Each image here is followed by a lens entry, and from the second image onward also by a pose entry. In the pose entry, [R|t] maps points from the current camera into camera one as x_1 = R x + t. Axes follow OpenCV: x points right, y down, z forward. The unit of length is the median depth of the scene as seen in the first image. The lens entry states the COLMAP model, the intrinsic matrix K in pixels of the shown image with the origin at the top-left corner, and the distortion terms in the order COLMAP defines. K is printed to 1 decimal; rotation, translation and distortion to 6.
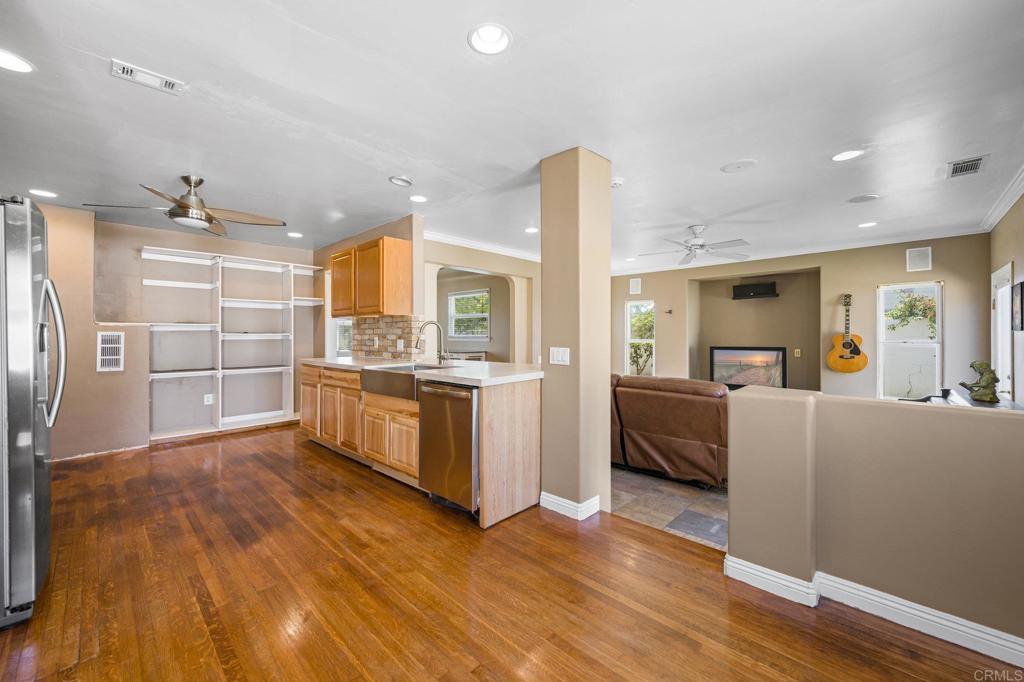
lens RADIAL K [[408.4, 0, 509.3], [0, 408.4, 331.0], [0, 0, 1]] dist [0.001194, 0.000174]
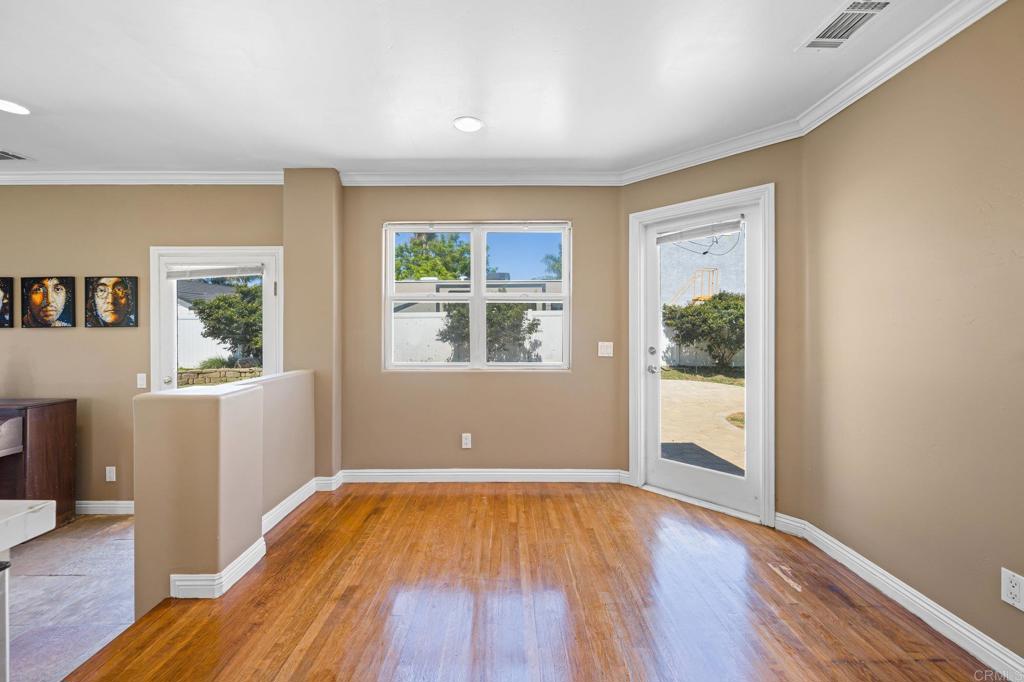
lens RADIAL K [[408.4, 0, 502.7], [0, 408.4, 331.5], [0, 0, 1]] dist [0.001194, 0.000174]
pose [[-0.689853, 0.000172, 0.723950, -0.284580], [-0.001000, 0.999999, -0.001190, 0.004511], [-0.723949, -0.001545, -0.689852, 0.594110]]
